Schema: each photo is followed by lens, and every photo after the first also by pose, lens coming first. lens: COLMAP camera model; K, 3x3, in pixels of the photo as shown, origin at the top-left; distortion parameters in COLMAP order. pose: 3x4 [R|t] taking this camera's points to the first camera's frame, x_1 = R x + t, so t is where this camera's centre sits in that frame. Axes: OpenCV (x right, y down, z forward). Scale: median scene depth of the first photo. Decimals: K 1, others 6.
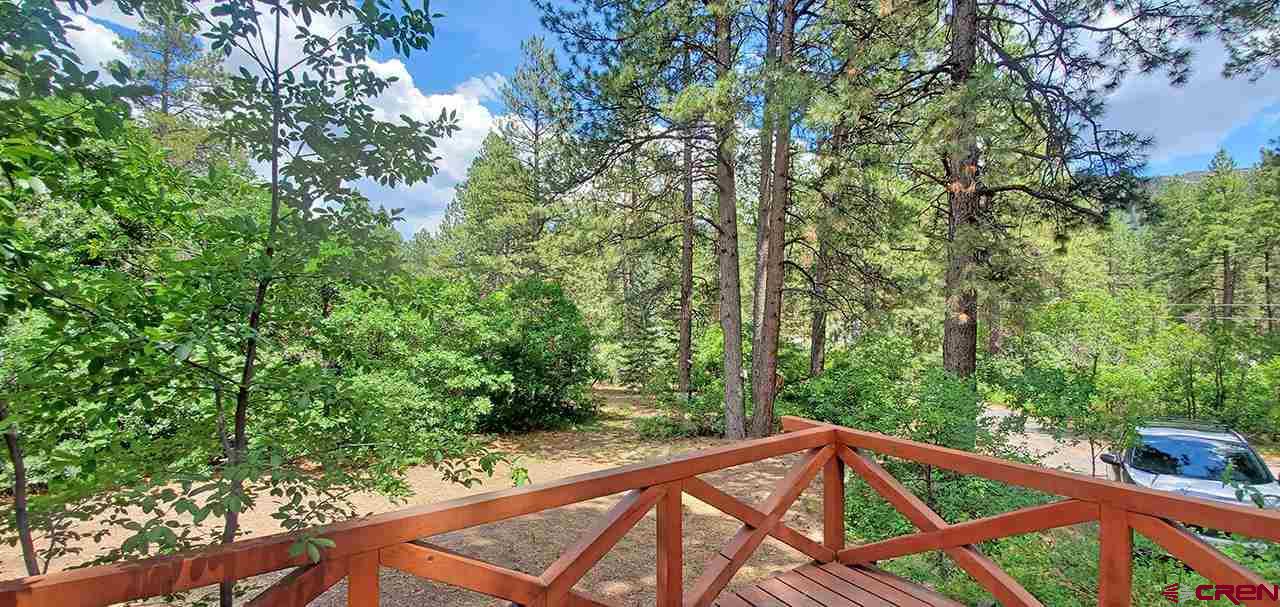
lens RADIAL K [[505.2, 0, 644.9], [0, 505.2, 308.9], [0, 0, 1]] dist [-0.012199, -0.005493]
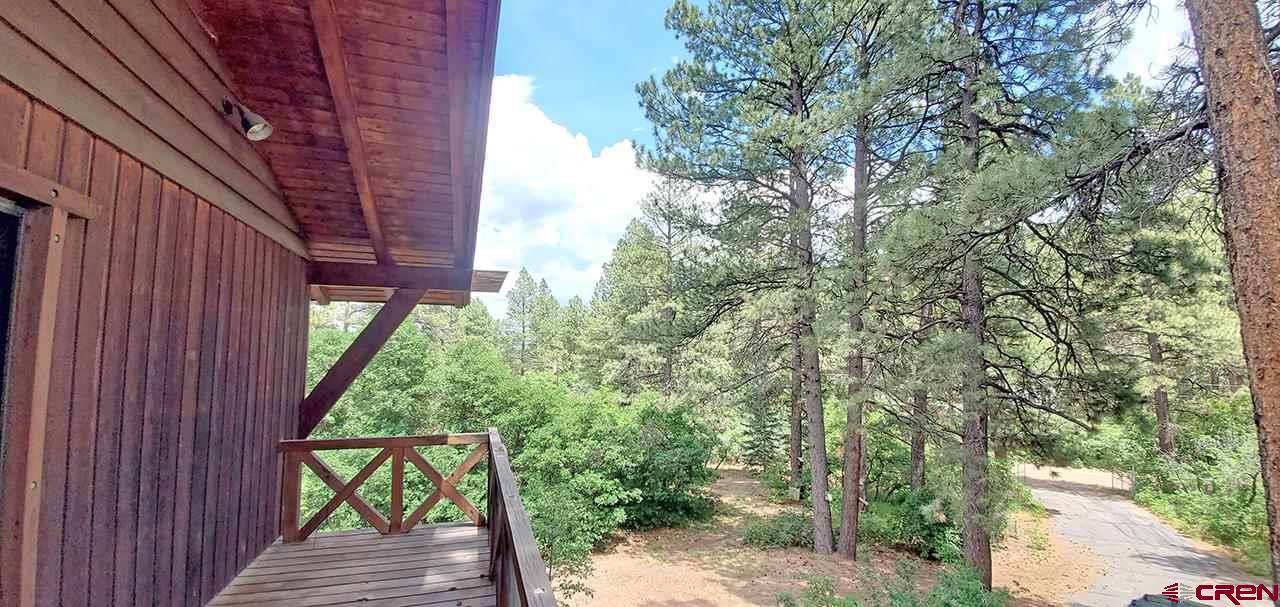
lens RADIAL K [[505.2, 0, 643.4], [0, 505.2, 307.4], [0, 0, 1]] dist [-0.012199, -0.005493]
pose [[0.961143, -0.026326, -0.274792, 0.112805], [0.001954, 0.996066, -0.088593, -0.212639], [0.276044, 0.084613, 0.957413, -0.294354]]
